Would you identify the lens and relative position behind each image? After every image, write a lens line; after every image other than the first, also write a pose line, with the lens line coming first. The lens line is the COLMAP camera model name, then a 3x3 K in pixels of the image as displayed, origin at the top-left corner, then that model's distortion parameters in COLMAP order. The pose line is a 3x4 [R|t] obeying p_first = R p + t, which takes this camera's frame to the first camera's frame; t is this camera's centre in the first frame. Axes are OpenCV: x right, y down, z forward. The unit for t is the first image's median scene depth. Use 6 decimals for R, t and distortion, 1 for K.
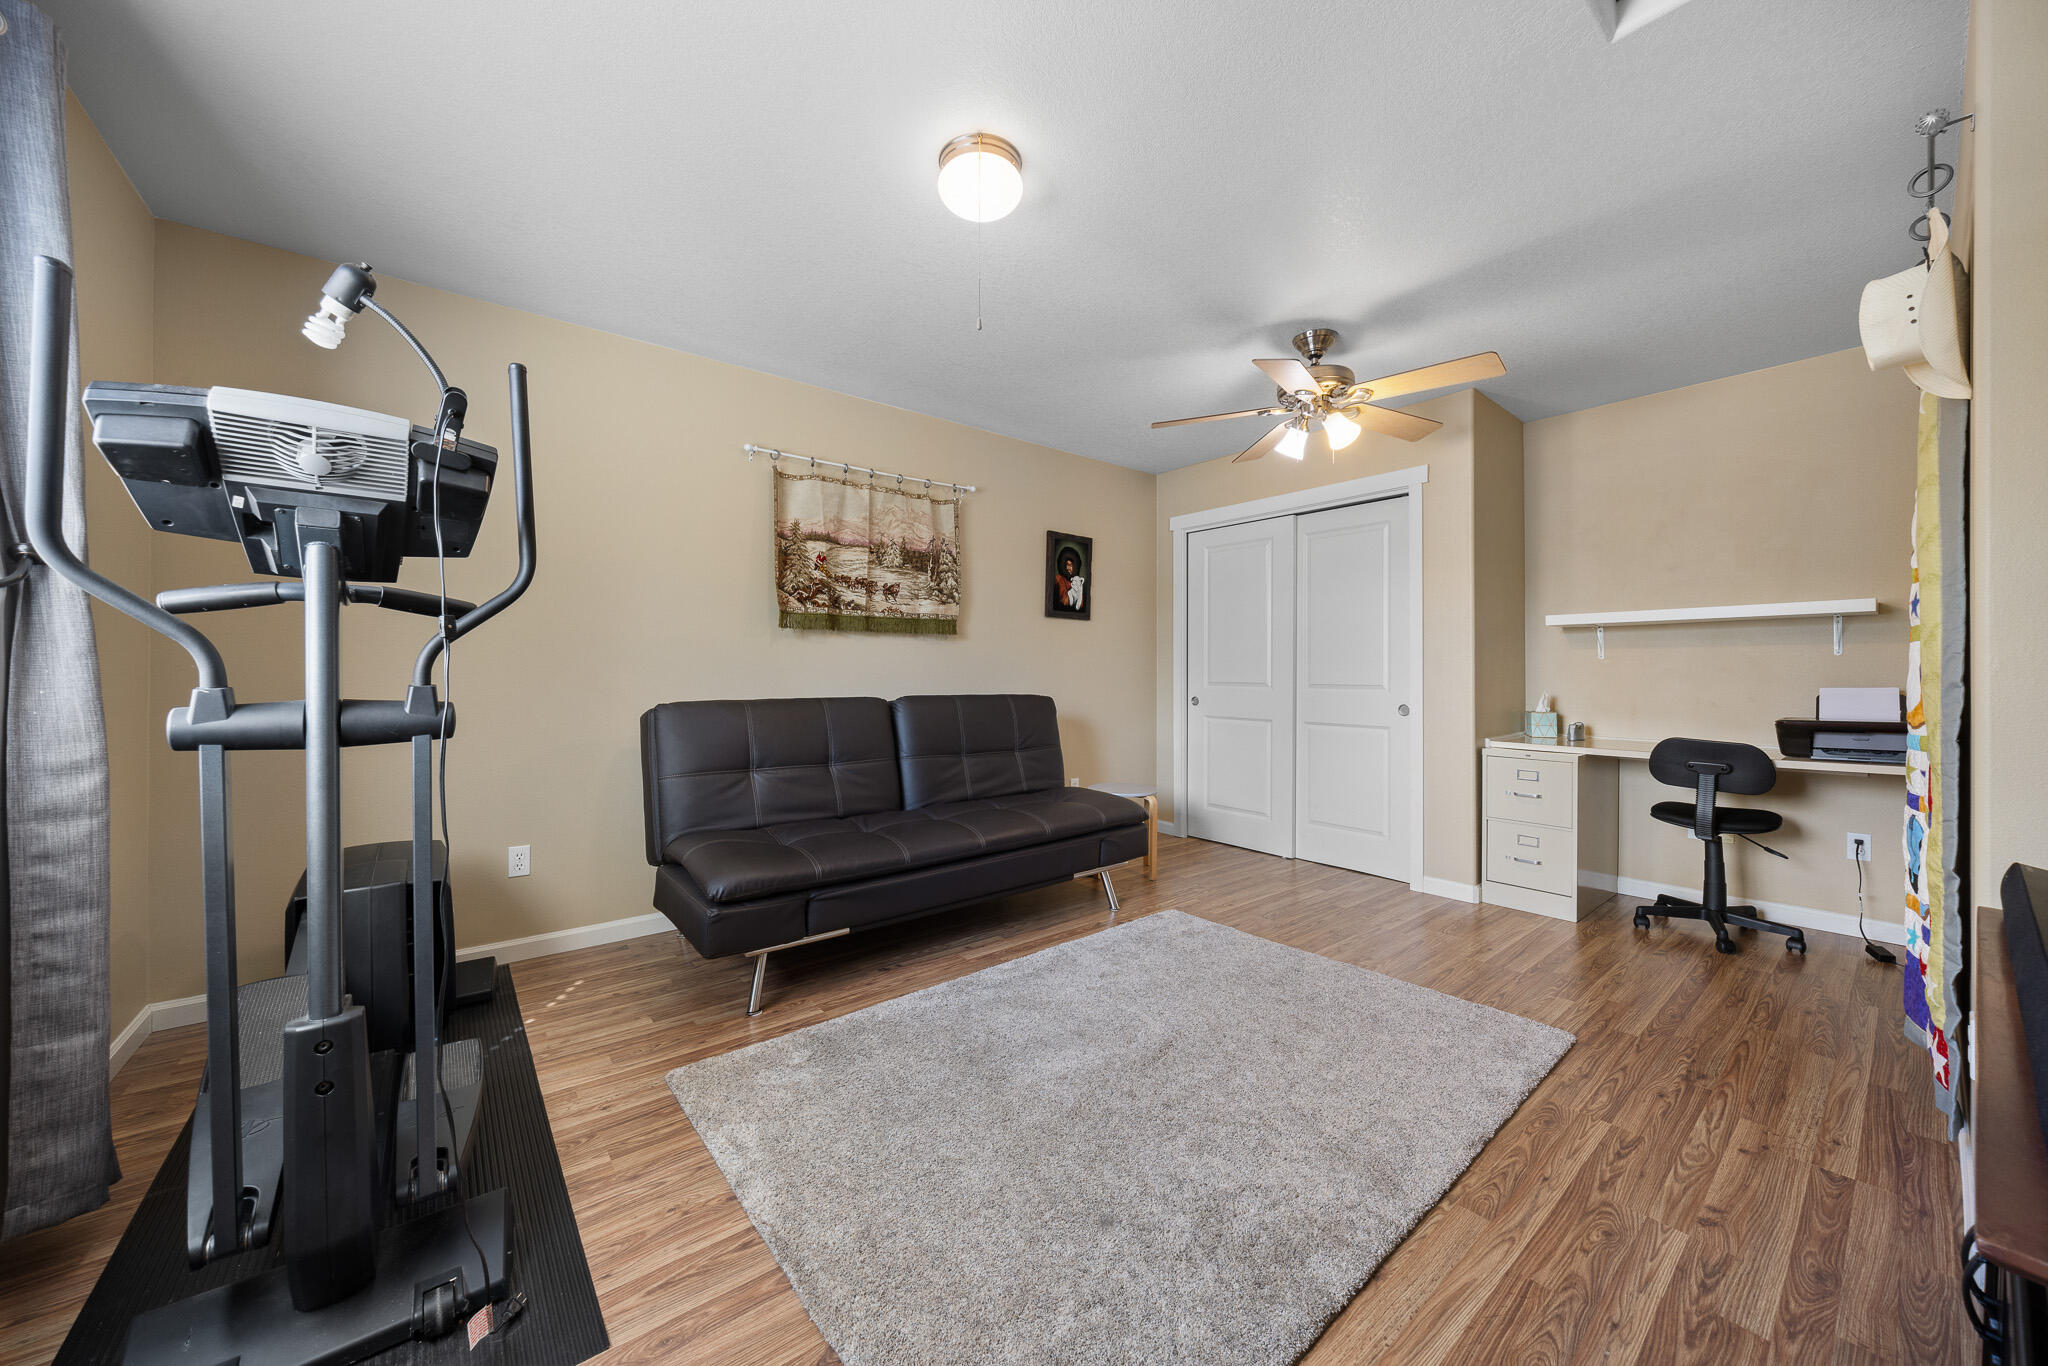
lens RADIAL K [[725.8, 0, 1020.2], [0, 725.8, 669.1], [0, 0, 1]] dist [0.000687, 0.000126]
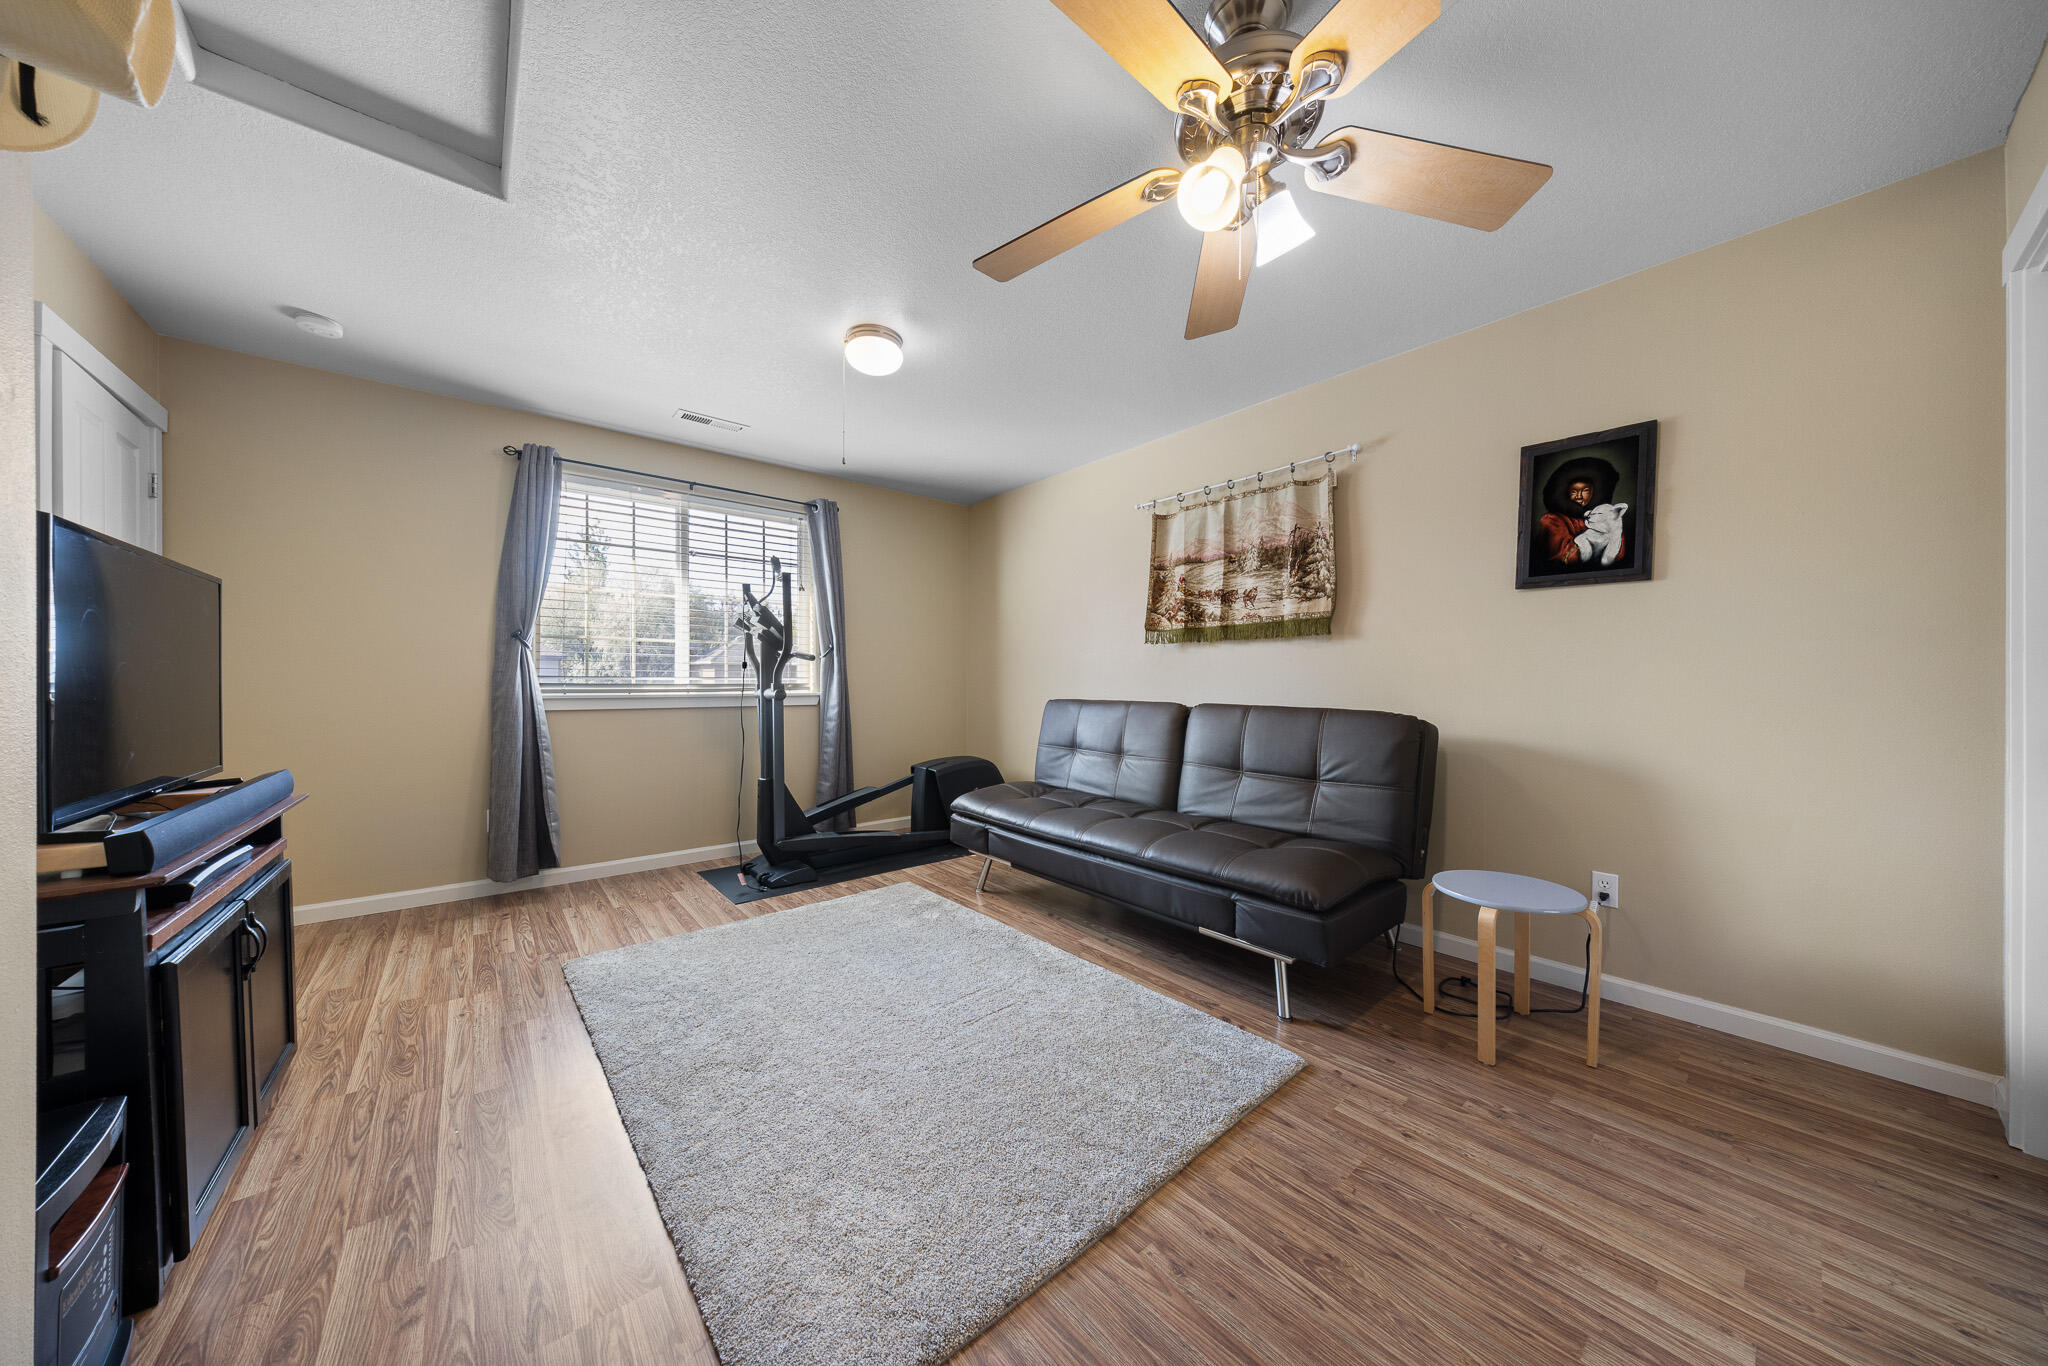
lens RADIAL K [[652.0, 0, 1024.0], [0, 652.0, 683.0], [0, 0, 1]] dist [-0.000516, -0.000116]
pose [[0.026937, -0.000933, -0.999637, 0.713370], [0.002174, 0.999997, -0.000875, 0.008843], [0.999635, -0.002150, 0.026939, 0.698136]]
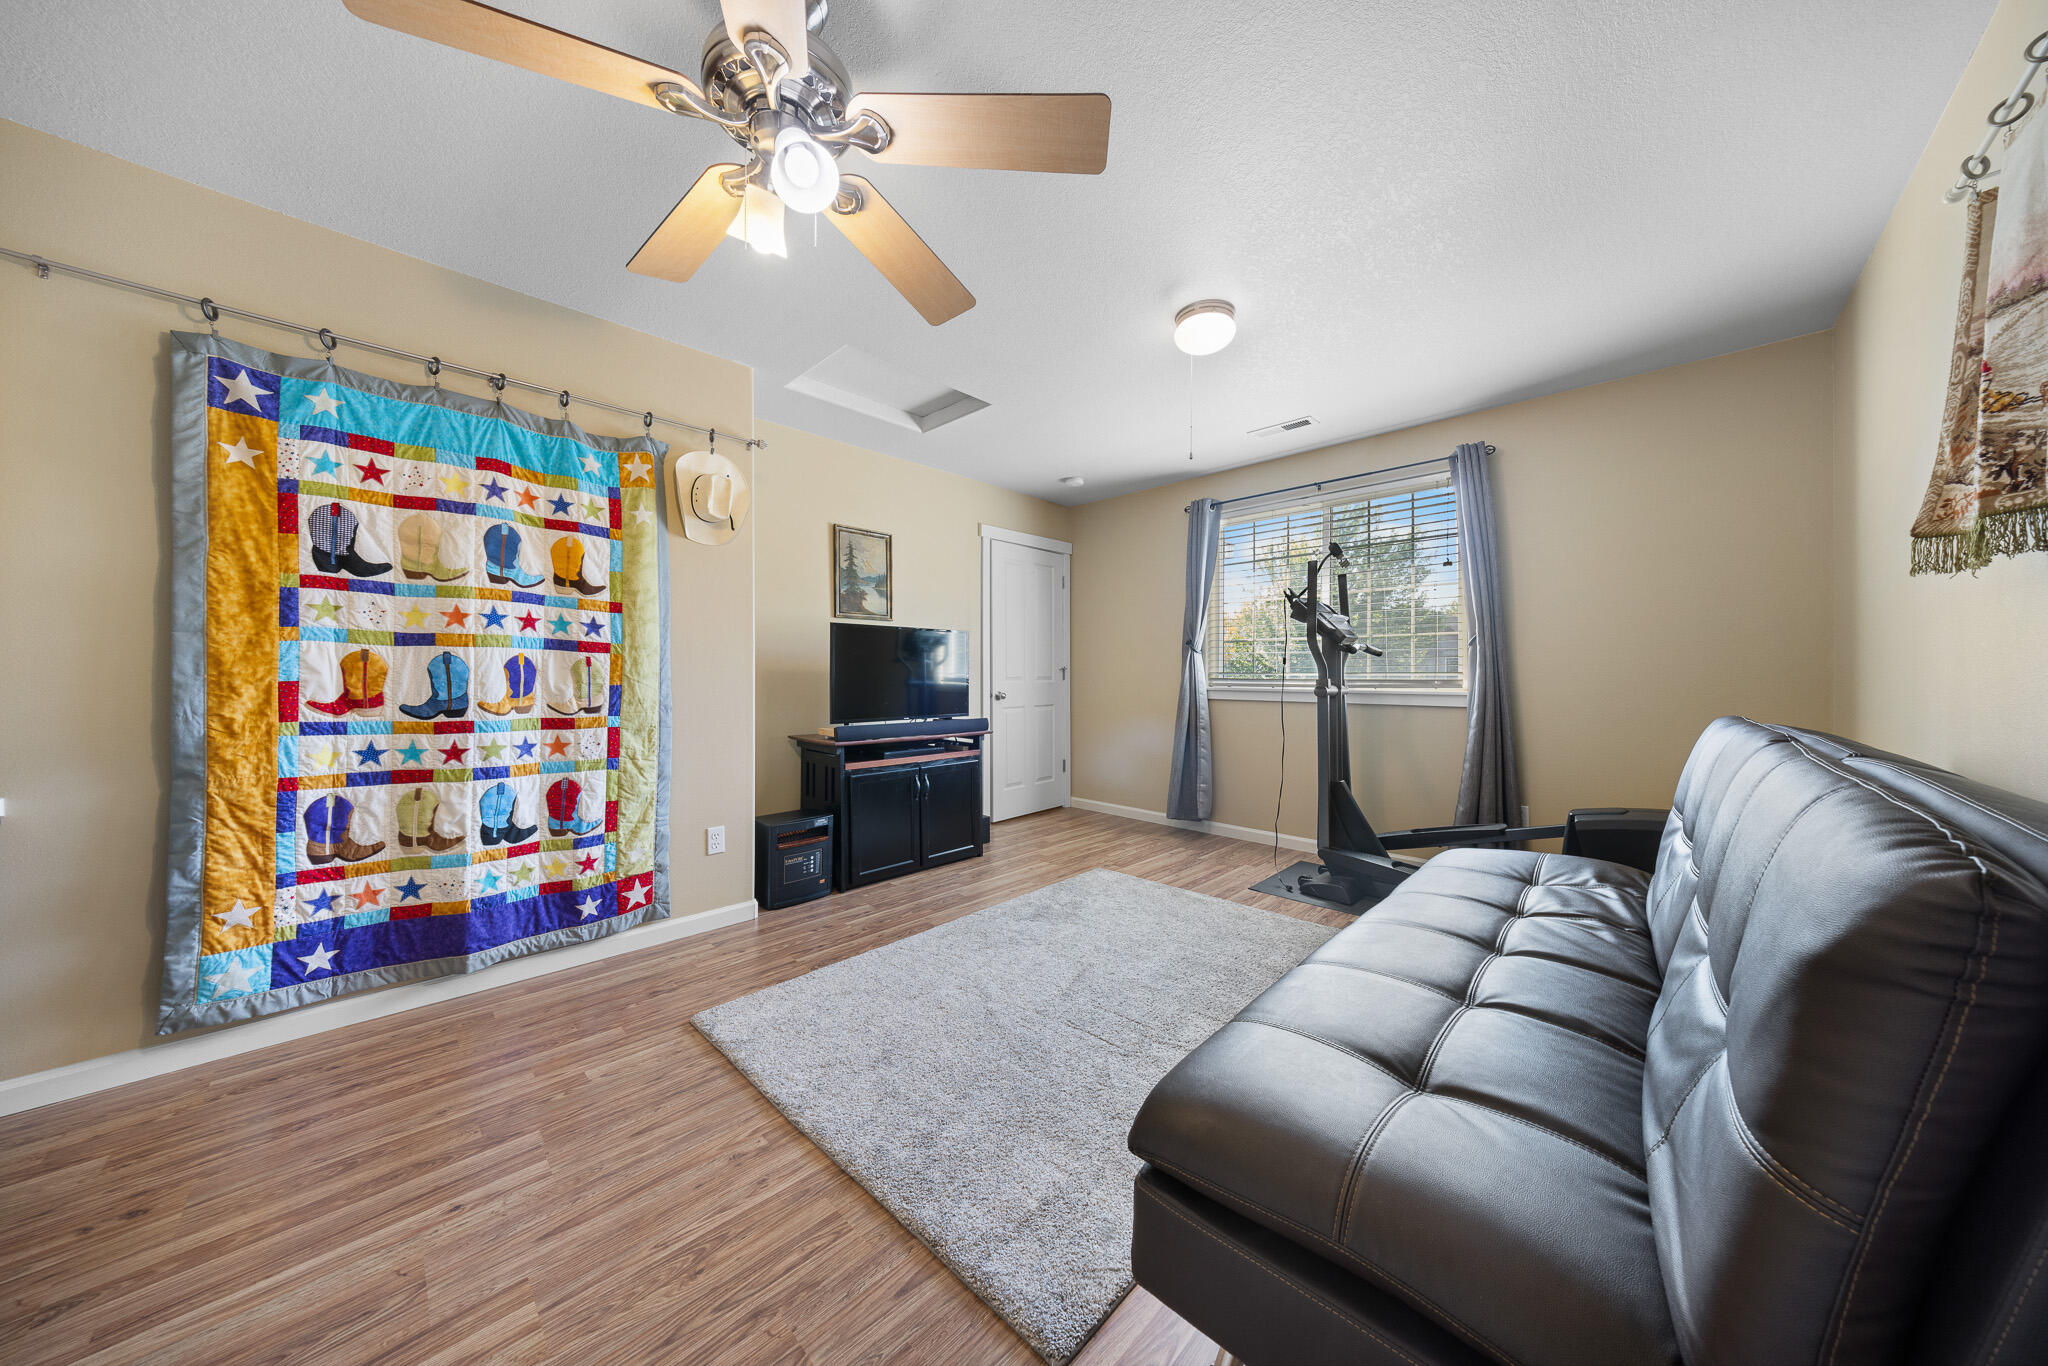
lens RADIAL K [[652.0, 0, 1024.0], [0, 652.0, 683.0], [0, 0, 1]] dist [-0.000516, -0.000116]
pose [[-0.991862, -0.004391, -0.127243, 0.251281], [-0.005526, 0.999948, 0.008568, 0.007352], [0.127199, 0.009202, -0.991835, 1.217510]]
